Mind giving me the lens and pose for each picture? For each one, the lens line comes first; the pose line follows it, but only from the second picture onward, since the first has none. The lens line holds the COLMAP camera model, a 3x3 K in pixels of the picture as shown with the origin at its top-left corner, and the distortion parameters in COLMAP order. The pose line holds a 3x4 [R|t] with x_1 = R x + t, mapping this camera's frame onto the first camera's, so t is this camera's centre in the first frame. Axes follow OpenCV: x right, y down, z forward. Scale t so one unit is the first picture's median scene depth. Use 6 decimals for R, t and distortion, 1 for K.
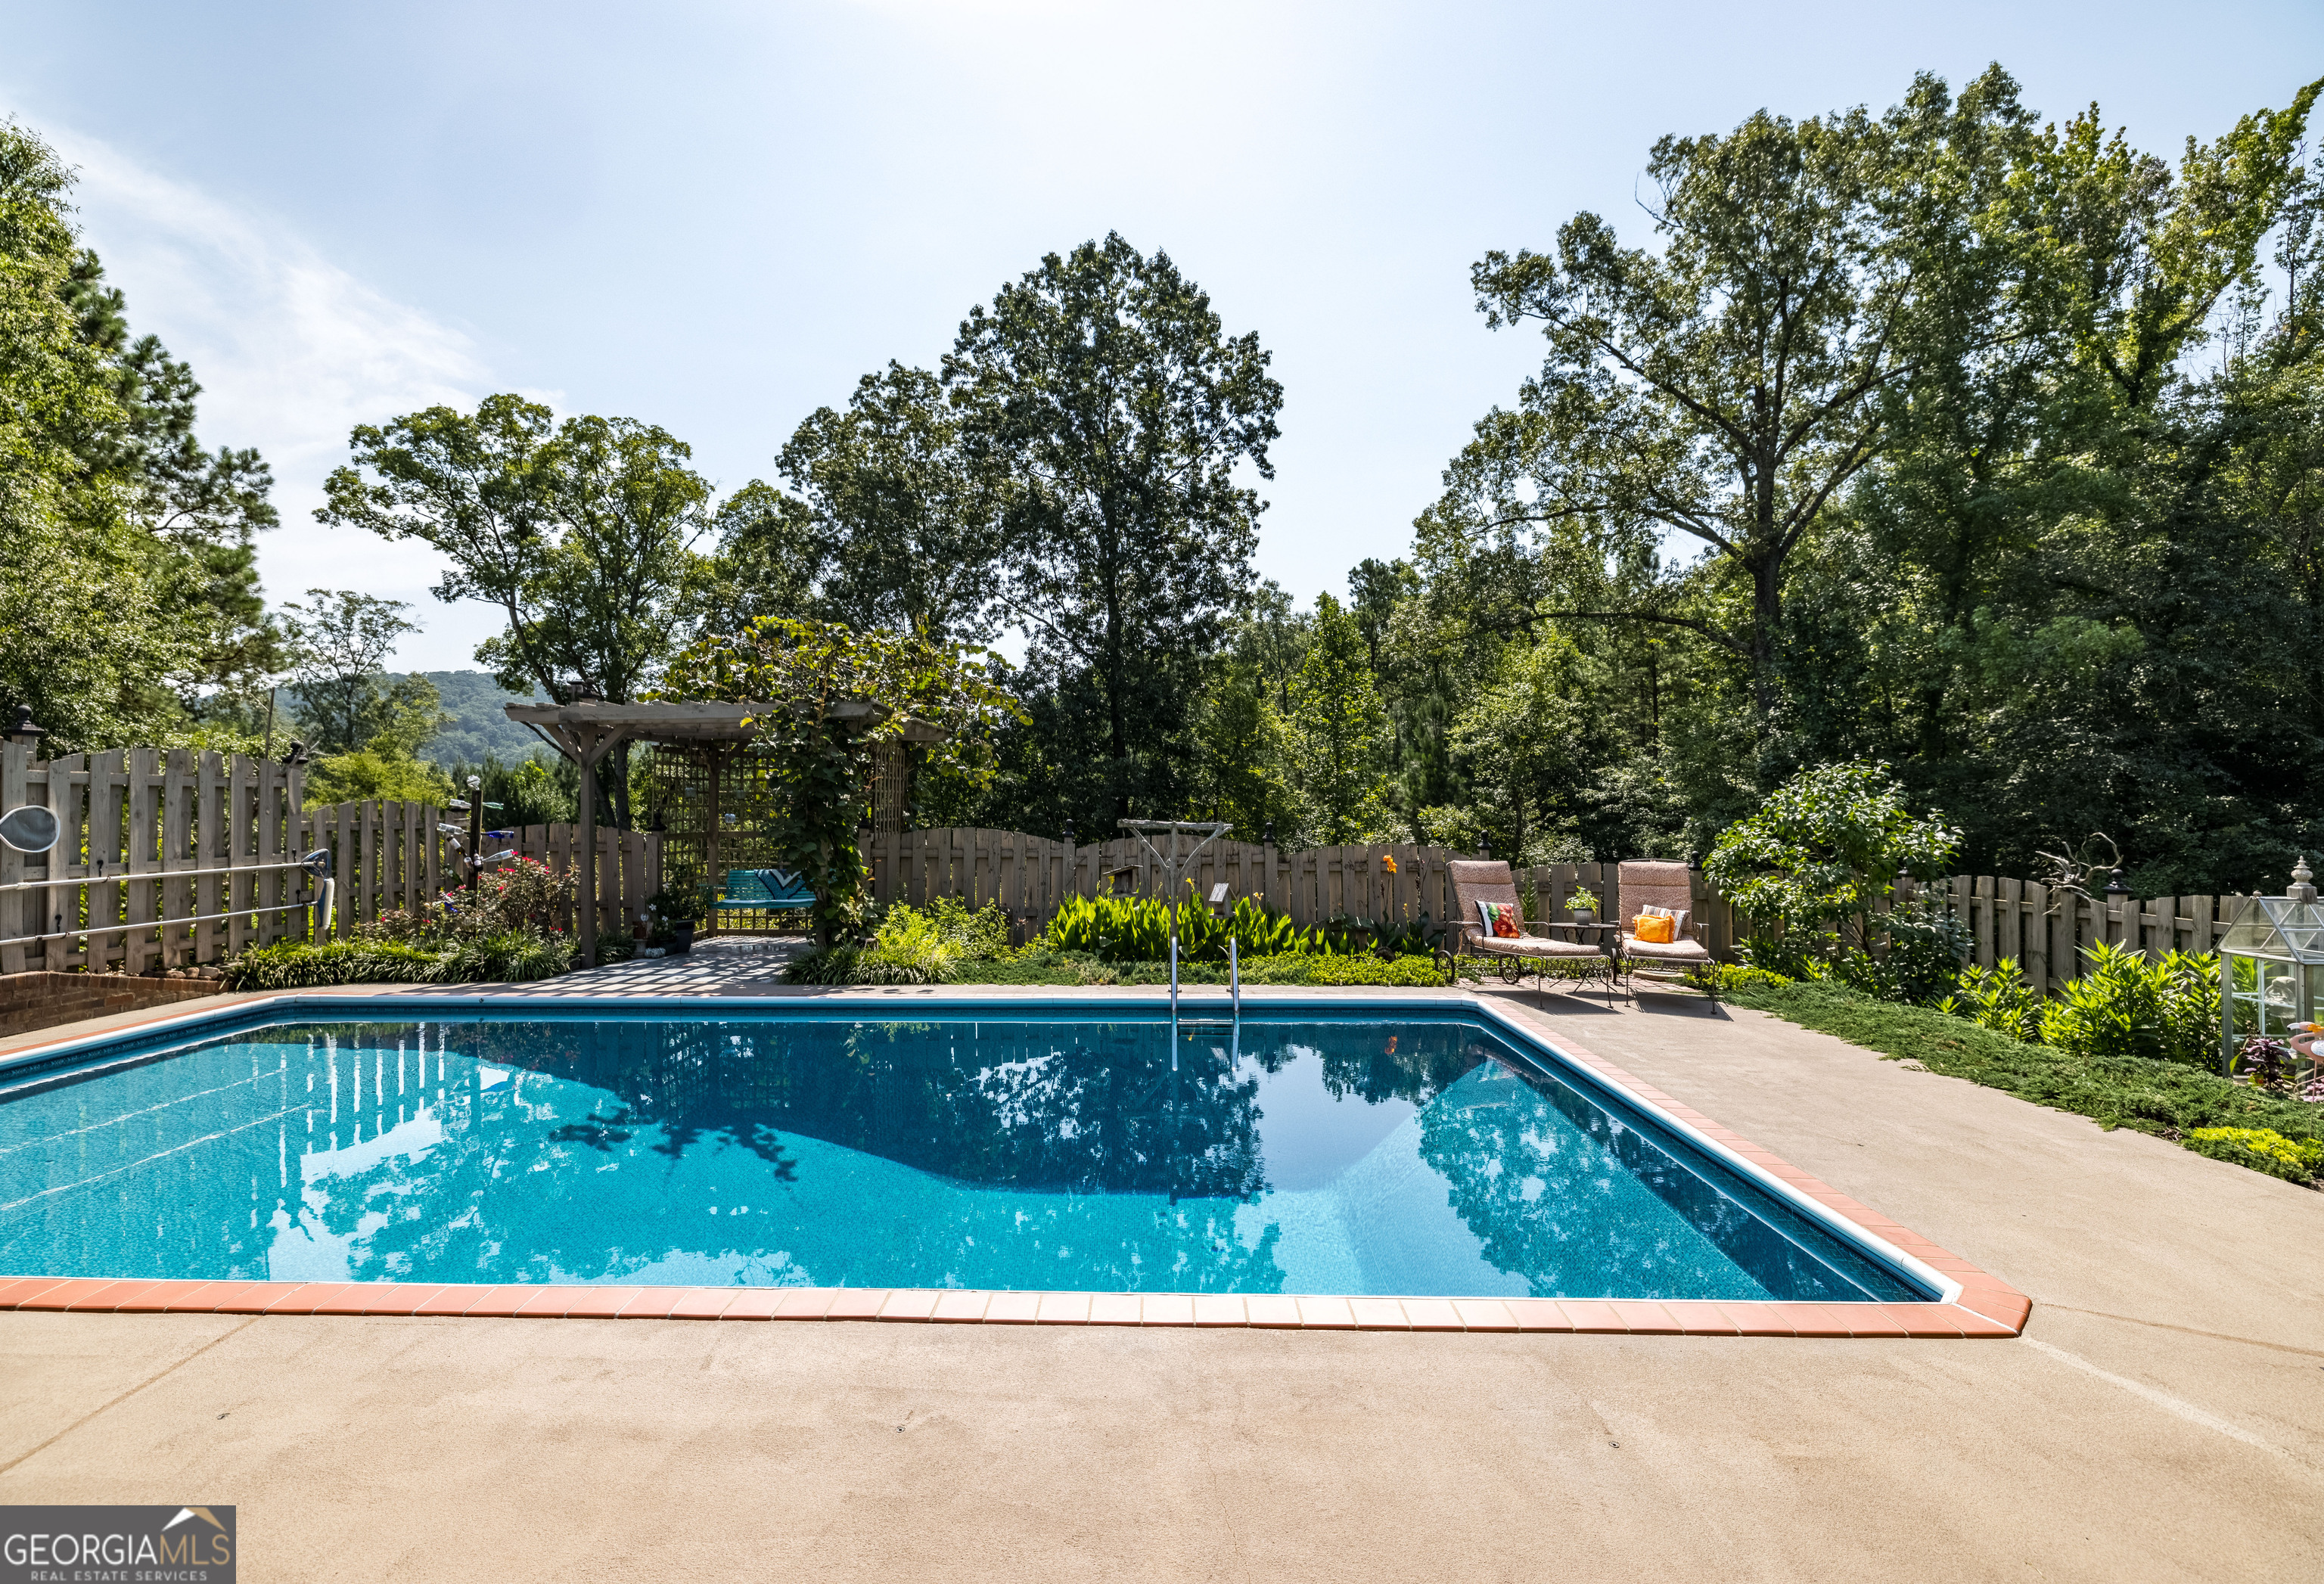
lens RADIAL K [[1029.8, 0, 1162.7], [0, 1029.8, 804.7], [0, 0, 1]] dist [-0.003996, -0.001376]
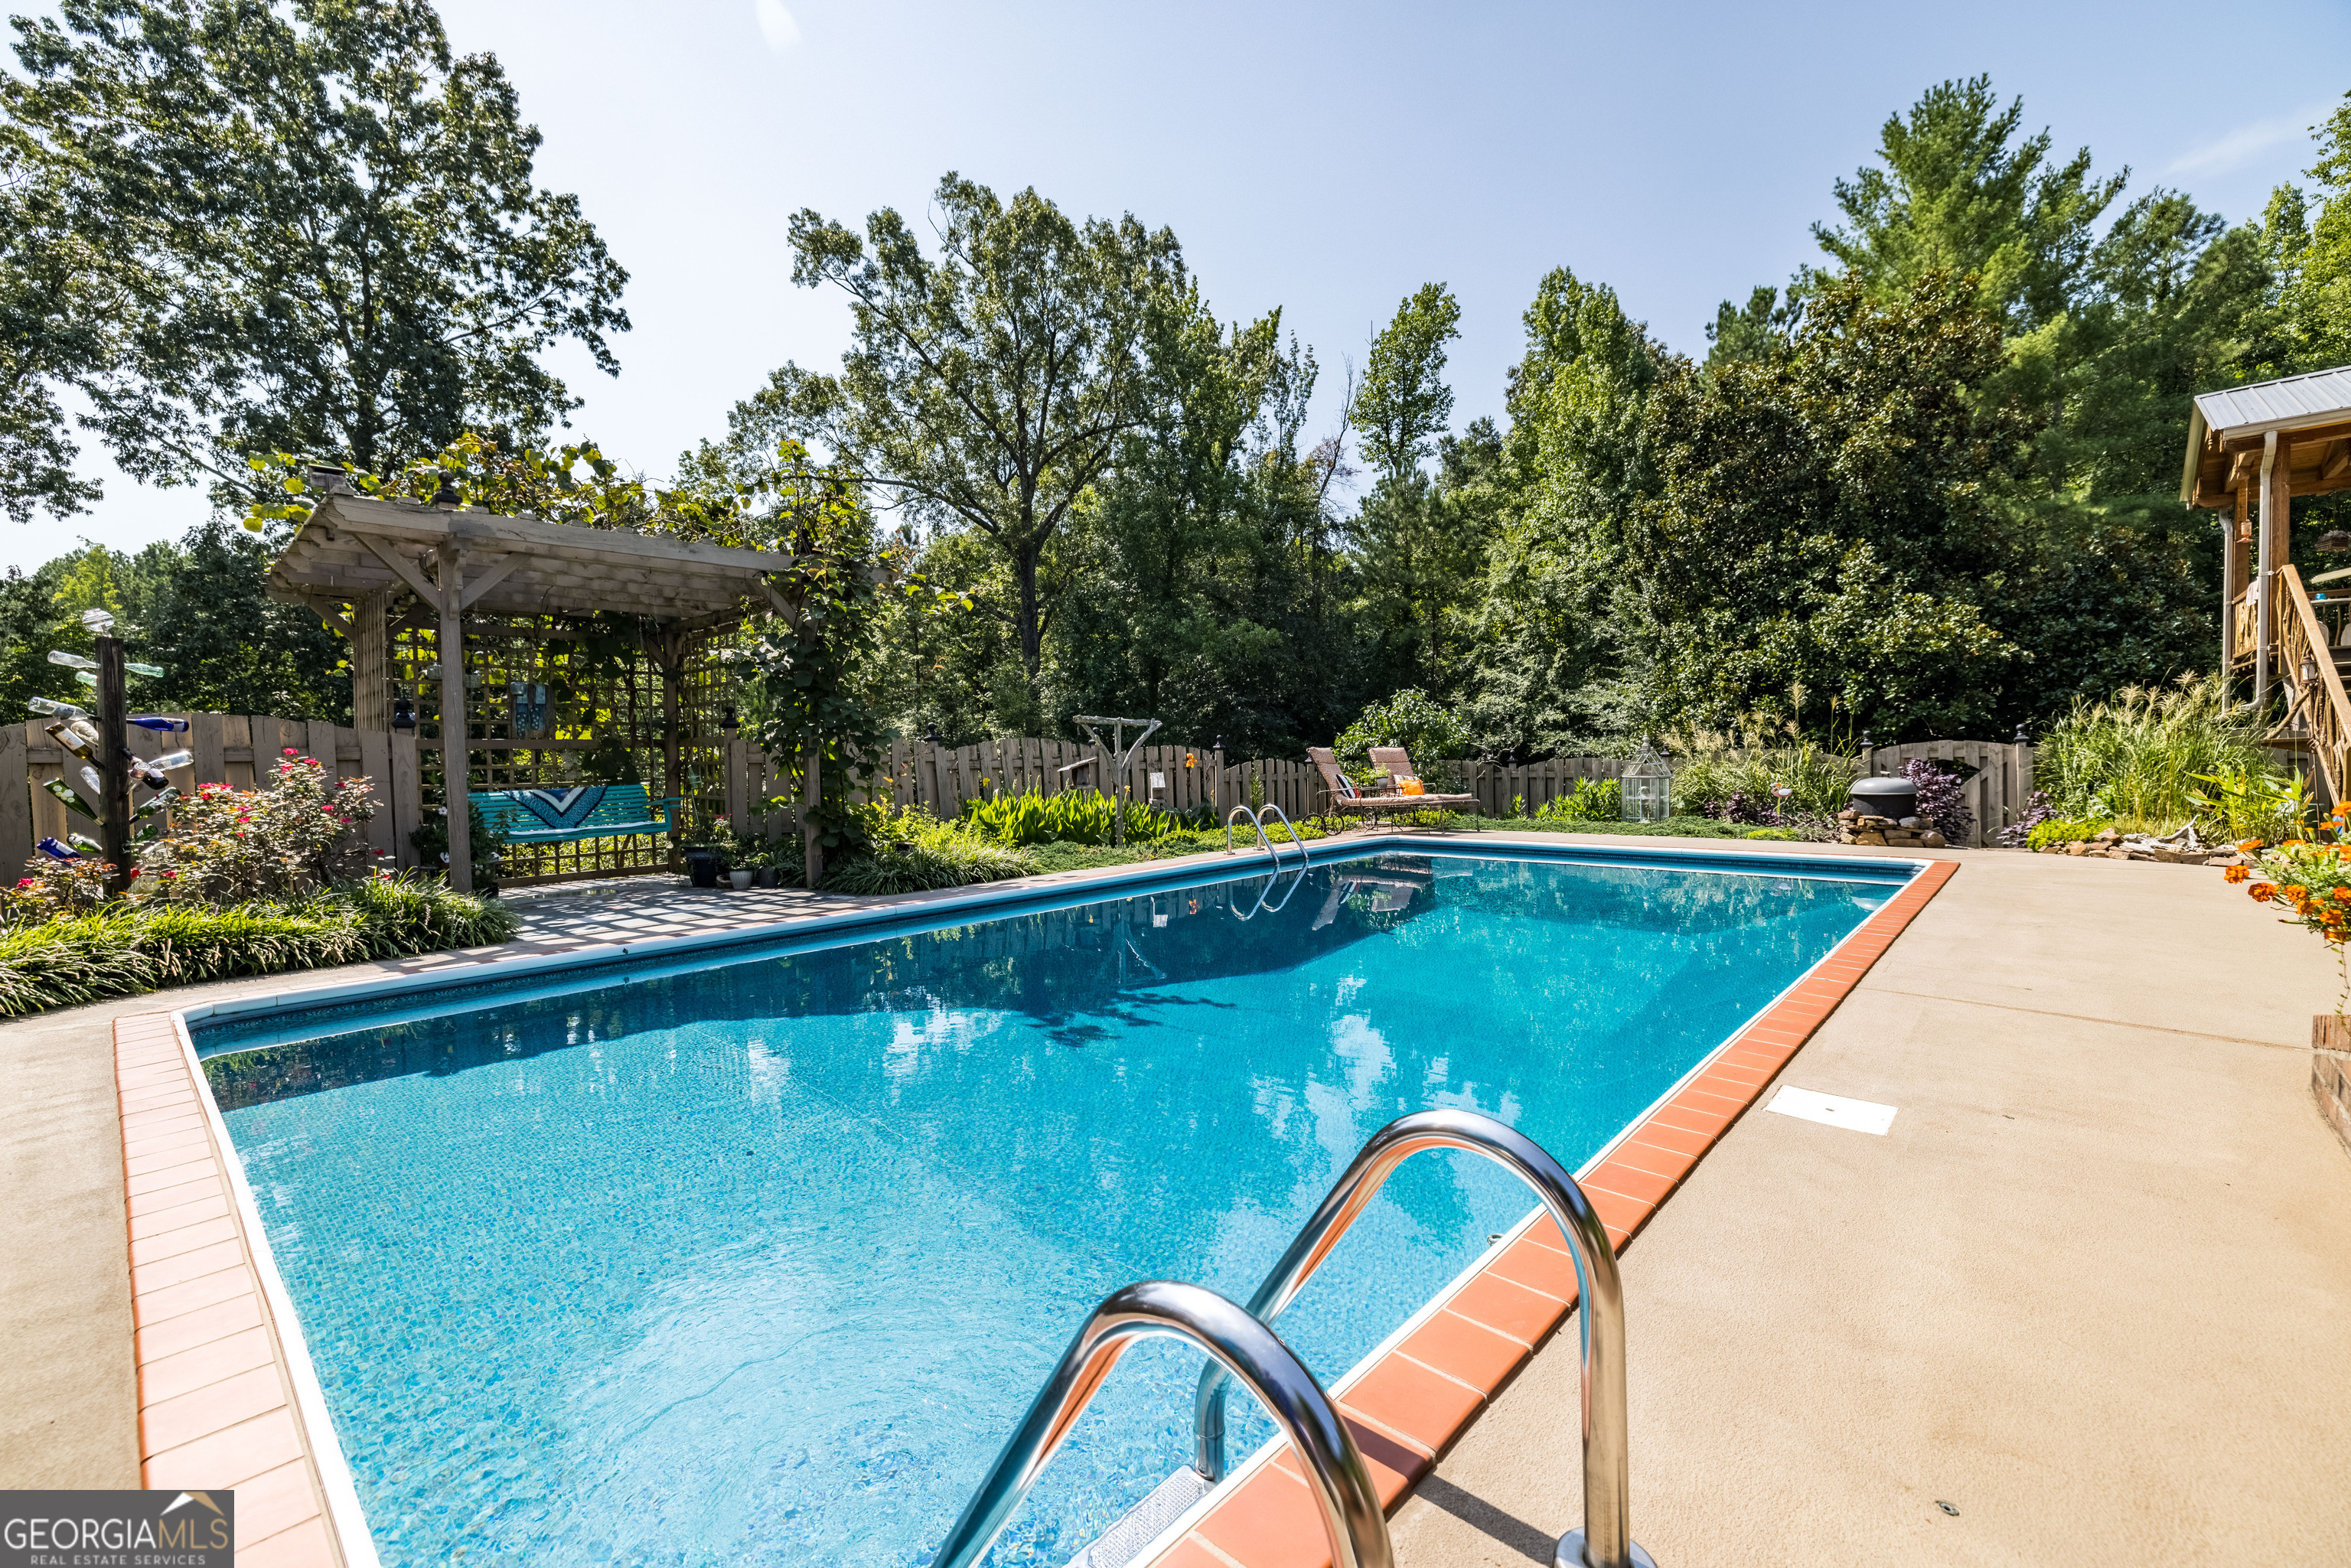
lens RADIAL K [[1008.8, 0, 1161.0], [0, 1008.8, 792.6], [0, 0, 1]] dist [-0.004702, -0.000691]
pose [[0.635230, -0.034771, 0.771540, -0.260783], [0.020819, 0.999394, 0.027899, 0.022078], [-0.772042, -0.001660, 0.635569, 0.094581]]
